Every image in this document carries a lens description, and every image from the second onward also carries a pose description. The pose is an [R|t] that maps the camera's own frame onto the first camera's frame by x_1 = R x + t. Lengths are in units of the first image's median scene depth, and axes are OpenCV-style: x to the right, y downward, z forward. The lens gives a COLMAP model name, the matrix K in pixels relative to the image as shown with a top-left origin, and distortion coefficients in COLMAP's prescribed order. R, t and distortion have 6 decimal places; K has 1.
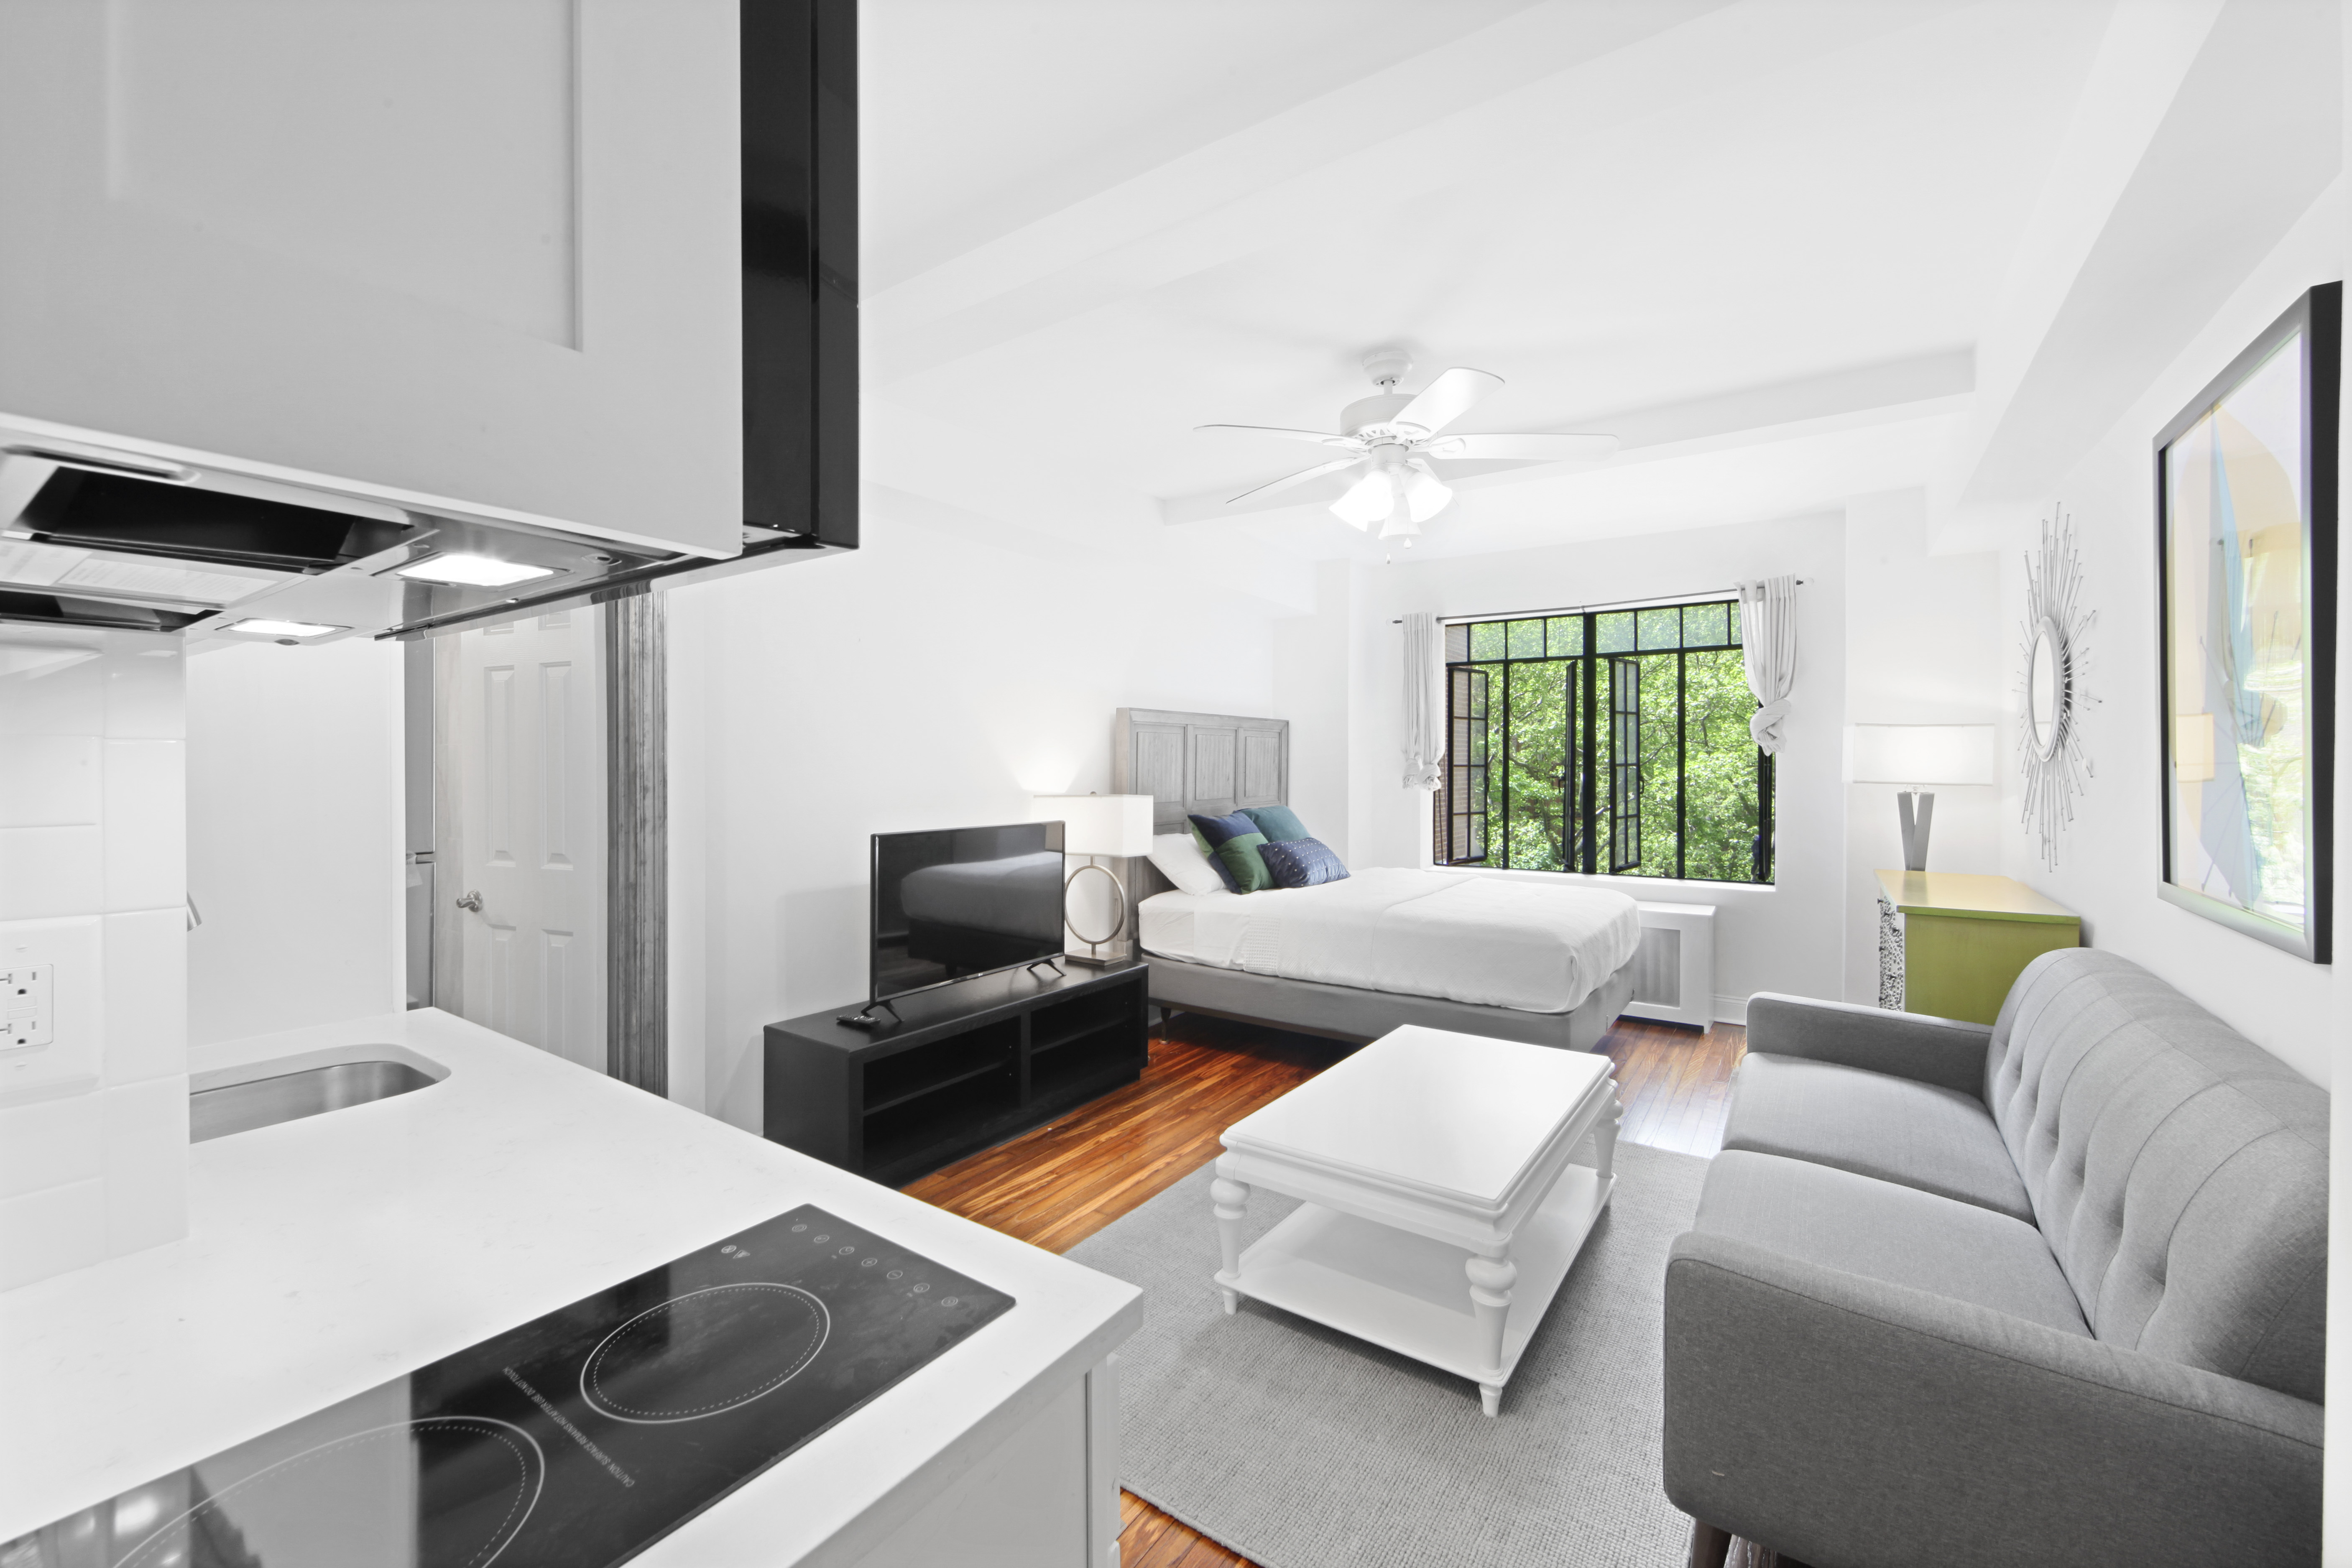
lens RADIAL K [[939.5, 0, 1176.4], [0, 939.5, 806.5], [0, 0, 1]] dist [-0.037533, -0.000028]
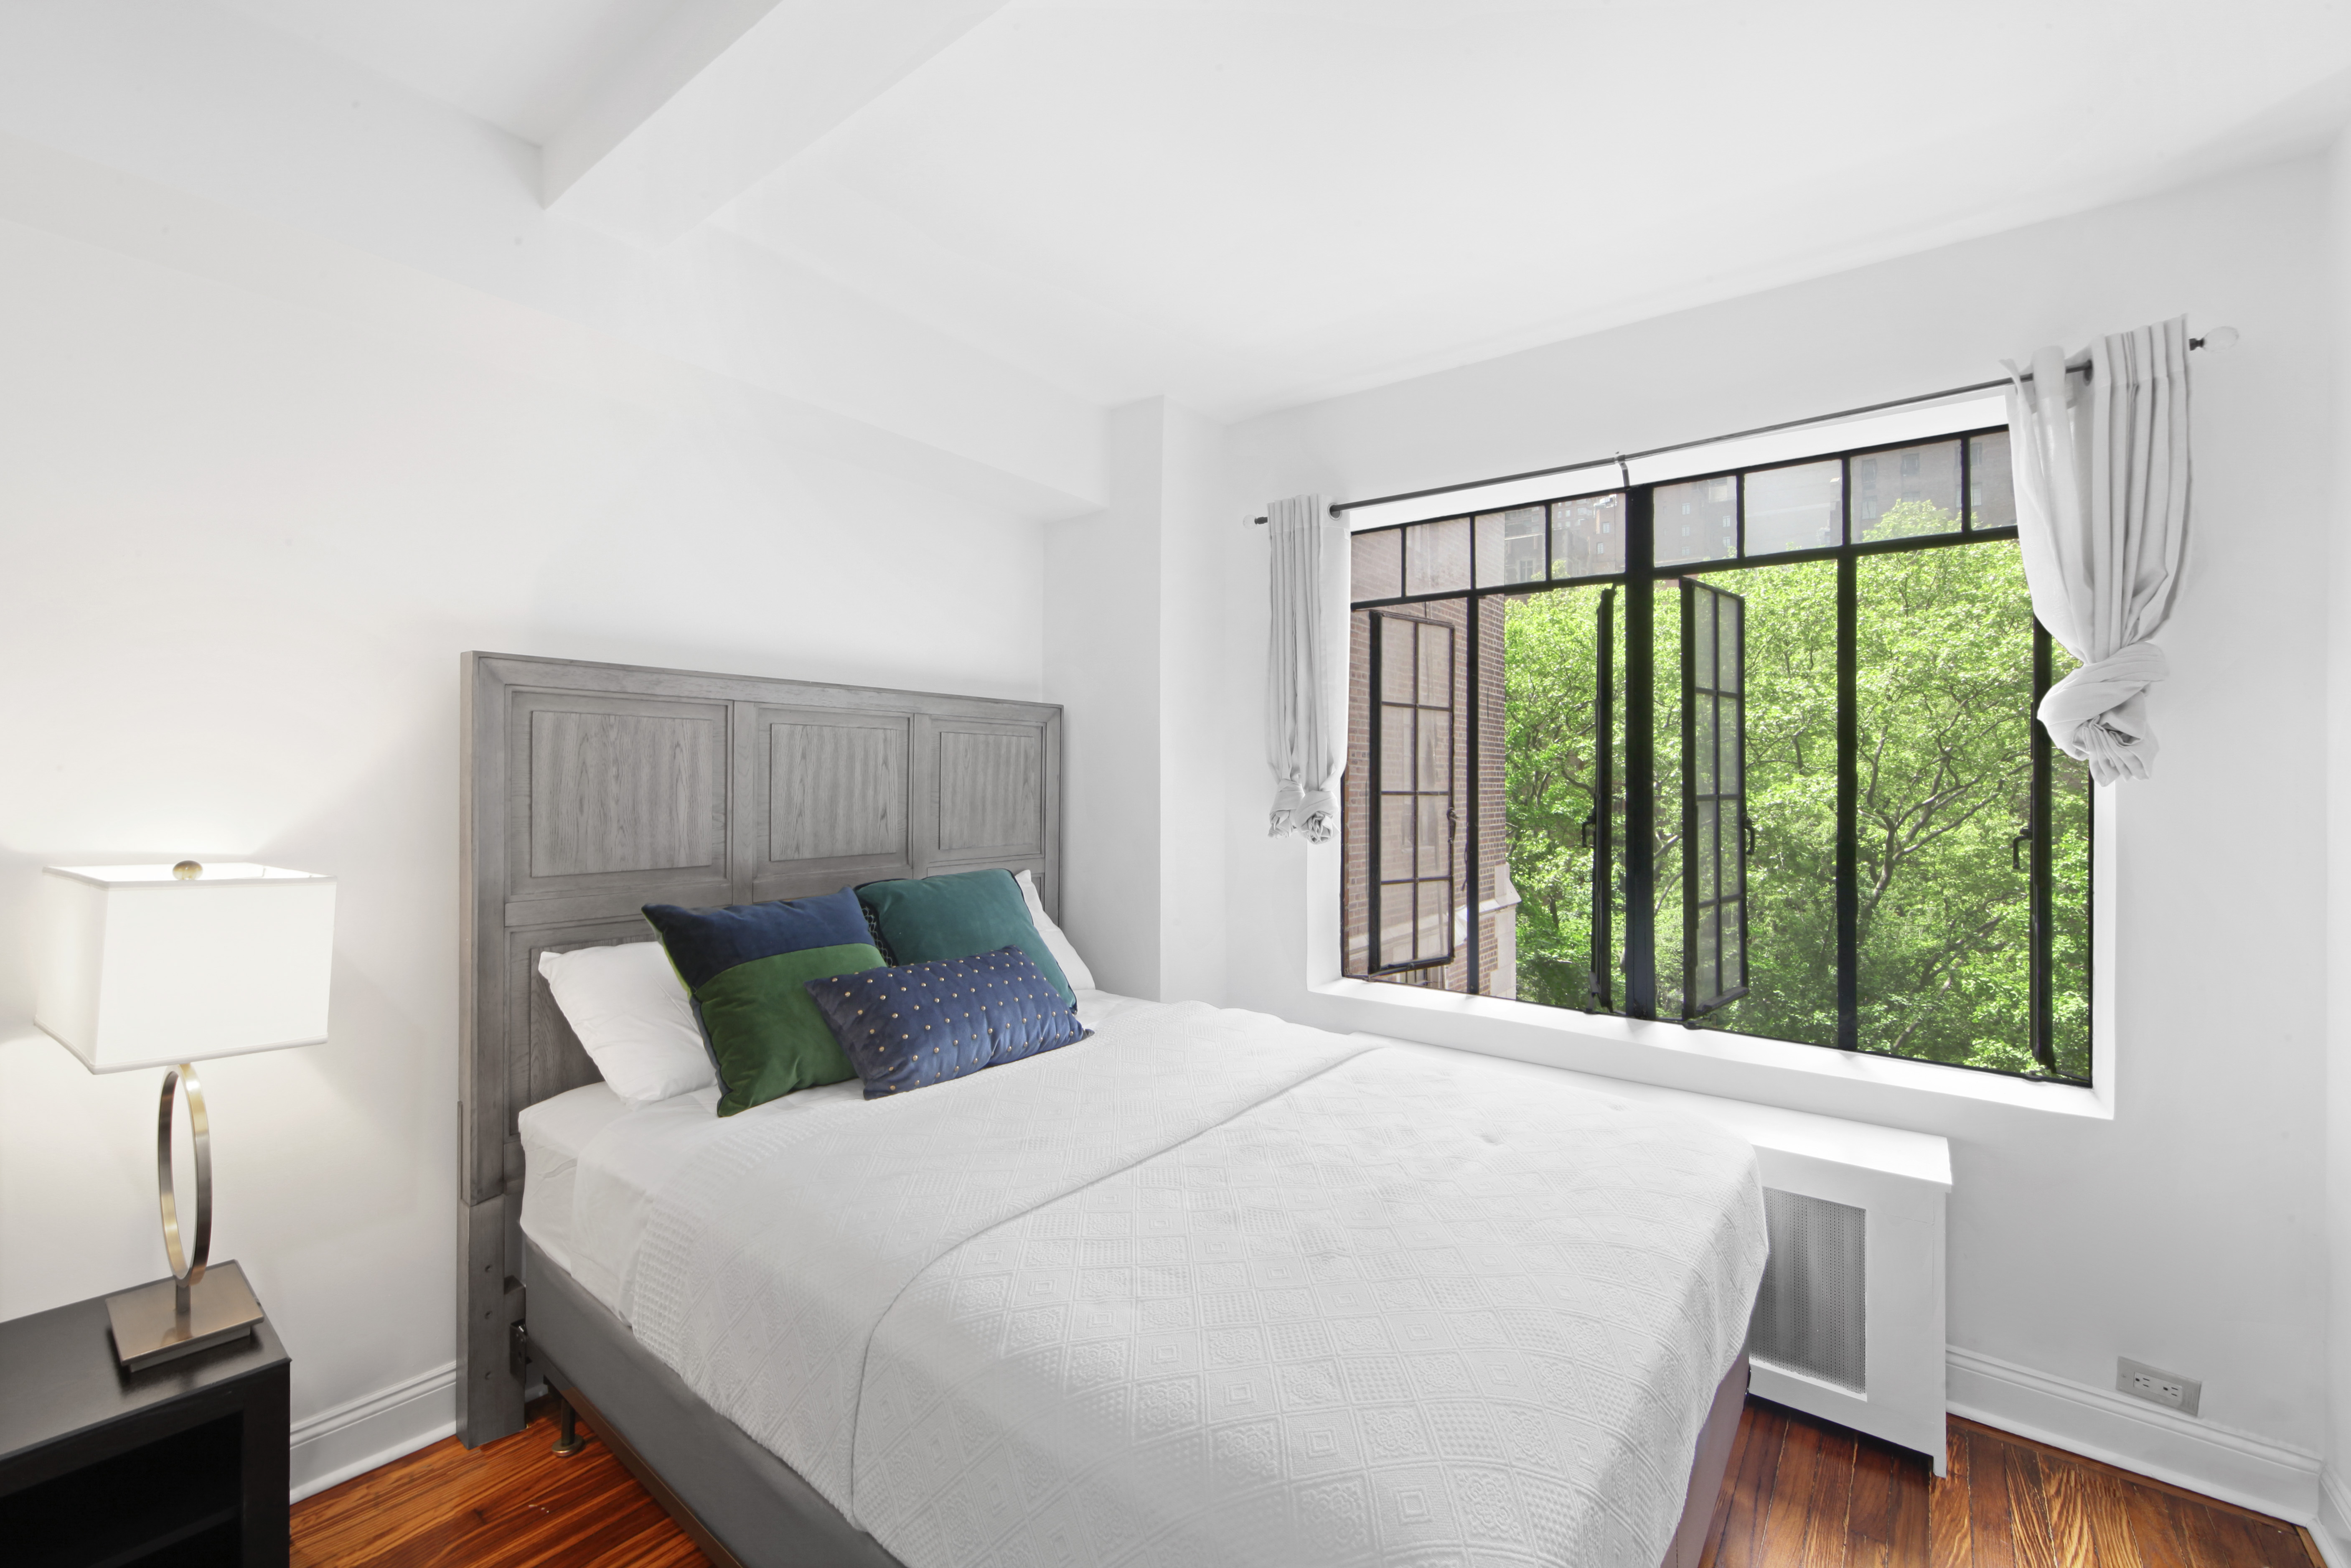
lens RADIAL K [[934.1, 0, 1163.2], [0, 934.1, 784.9], [0, 0, 1]] dist [-0.003686, 0.000014]
pose [[0.997229, 0.015455, -0.072774, 0.230770], [-0.018182, 0.999151, -0.036966, -0.028210], [0.072141, 0.038187, 0.996663, 0.496817]]
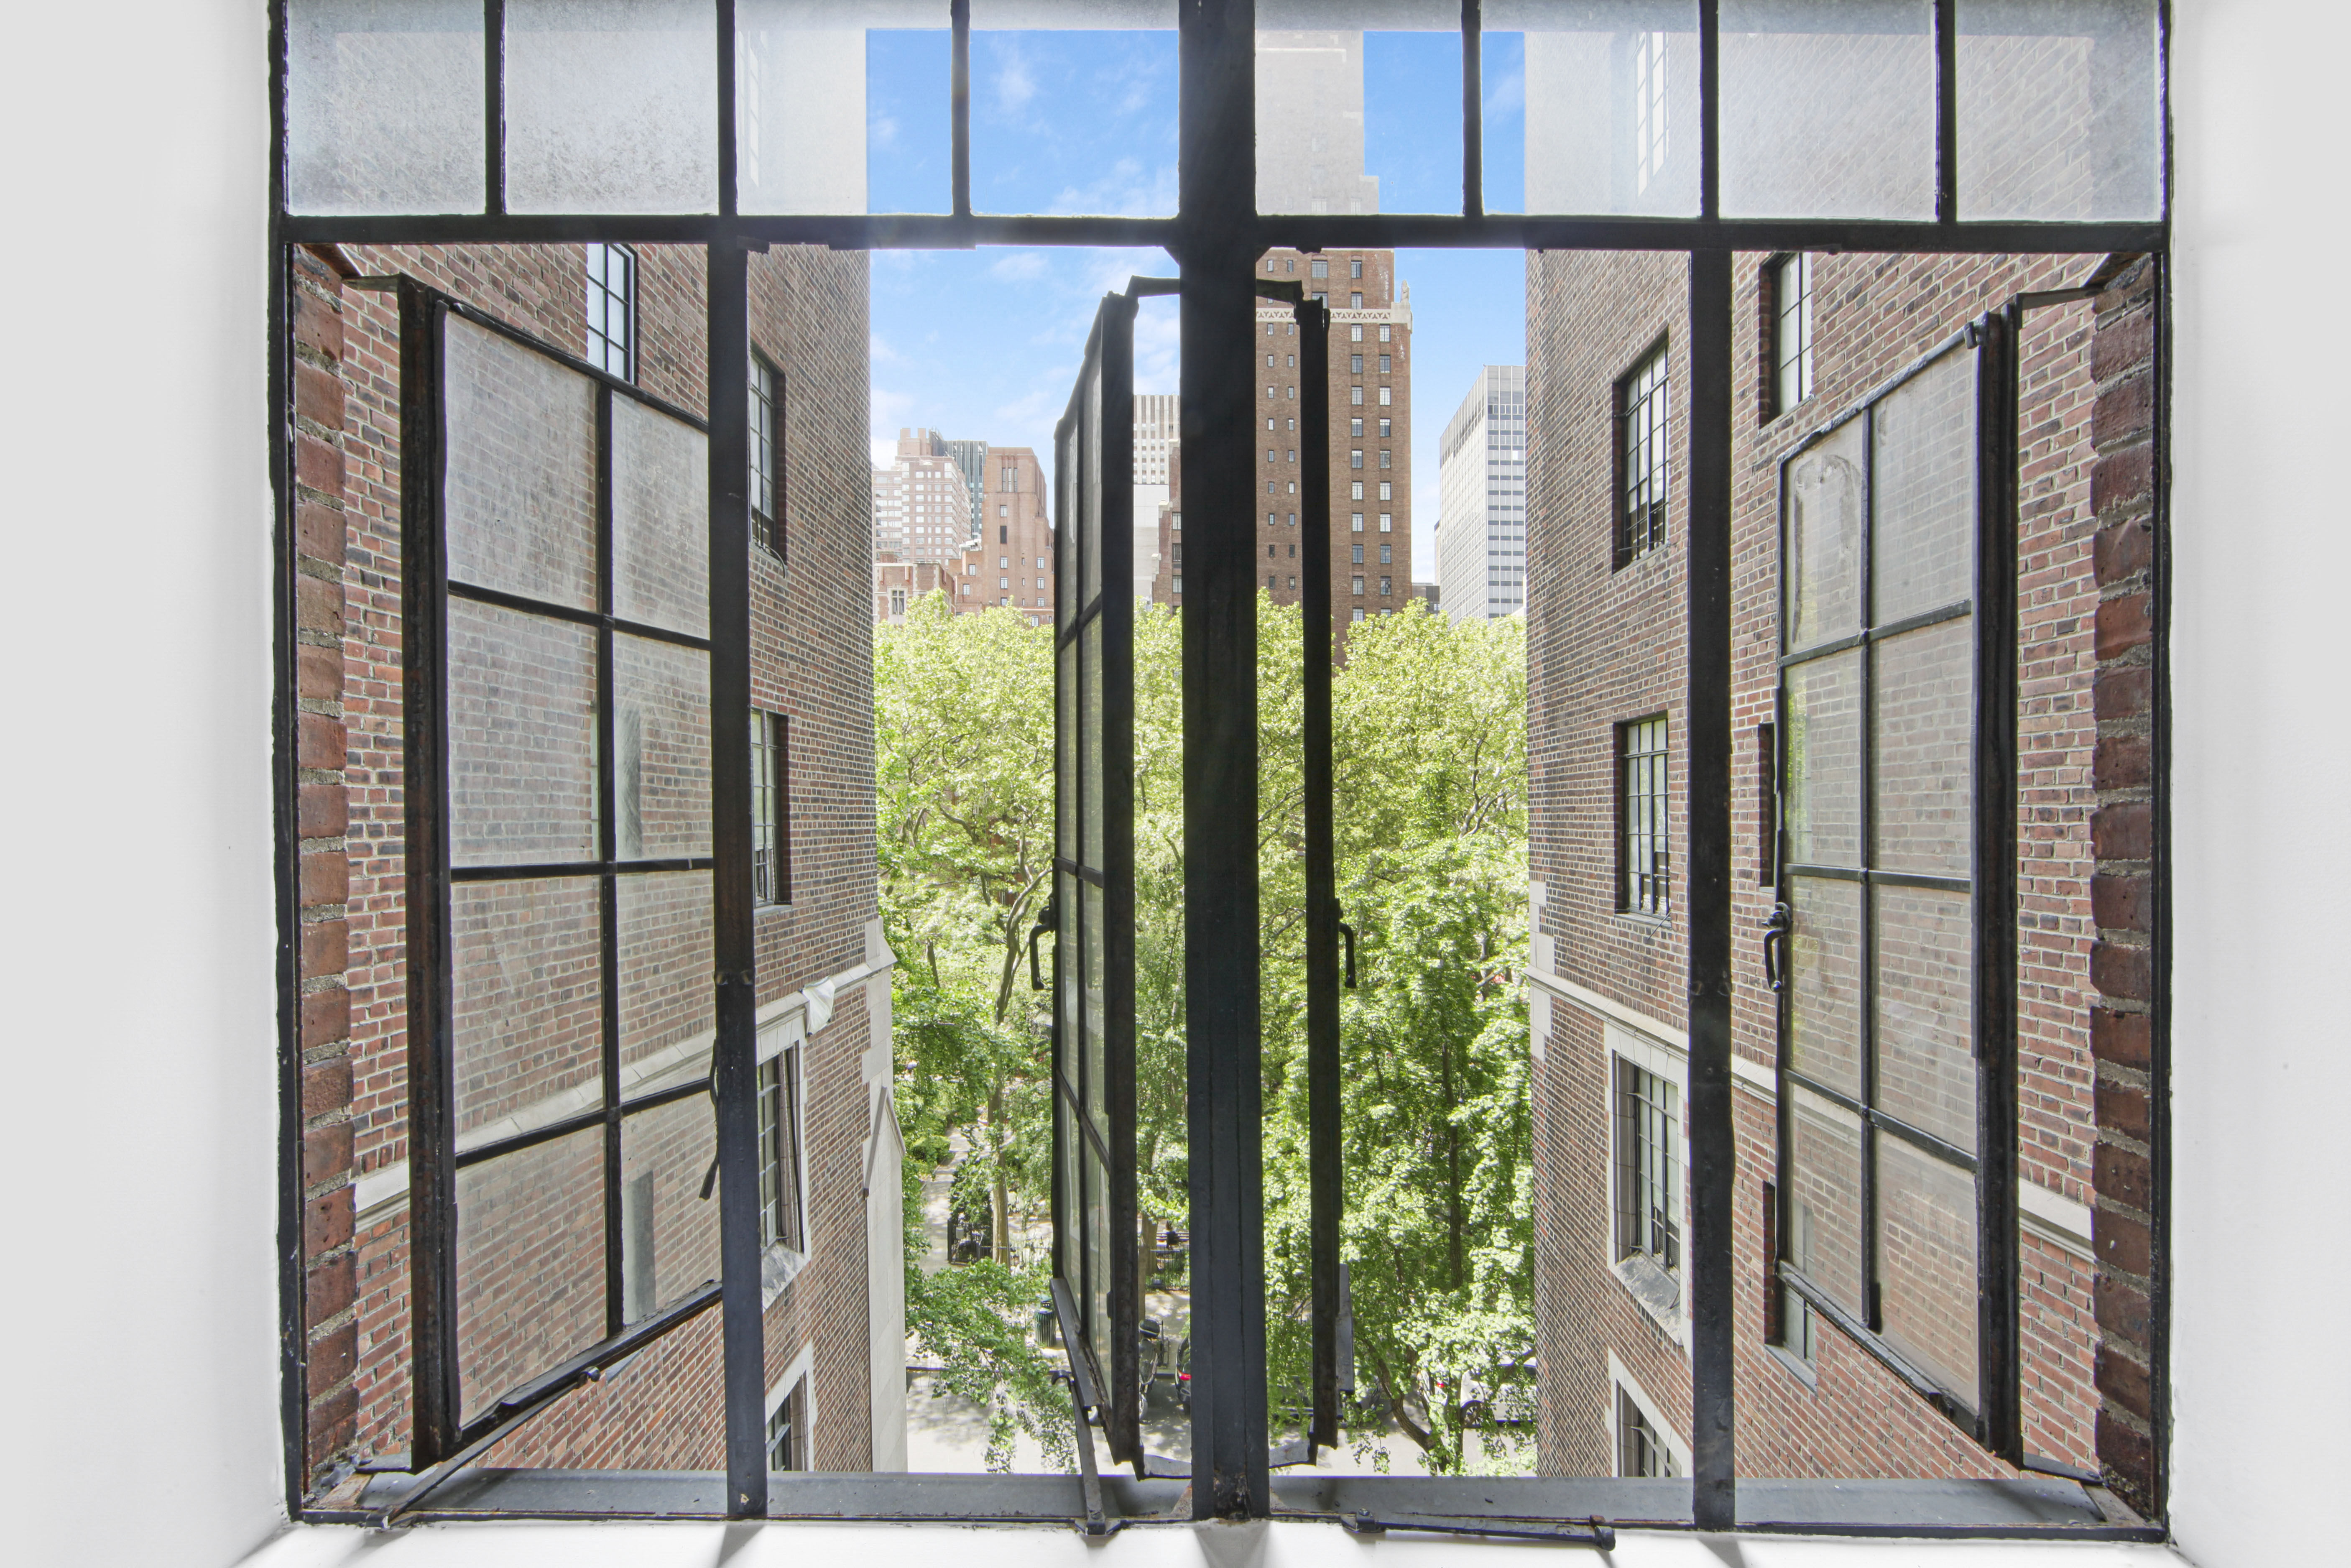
lens RADIAL K [[1018.4, 0, 1226.2], [0, 1018.4, 816.9], [0, 0, 1]] dist [-0.000352, -0.000040]
pose [[0.822178, 0.006911, 0.569189, 0.336110], [0.021085, 0.998870, -0.042585, -0.047604], [-0.568841, 0.047014, 0.821103, 0.842823]]
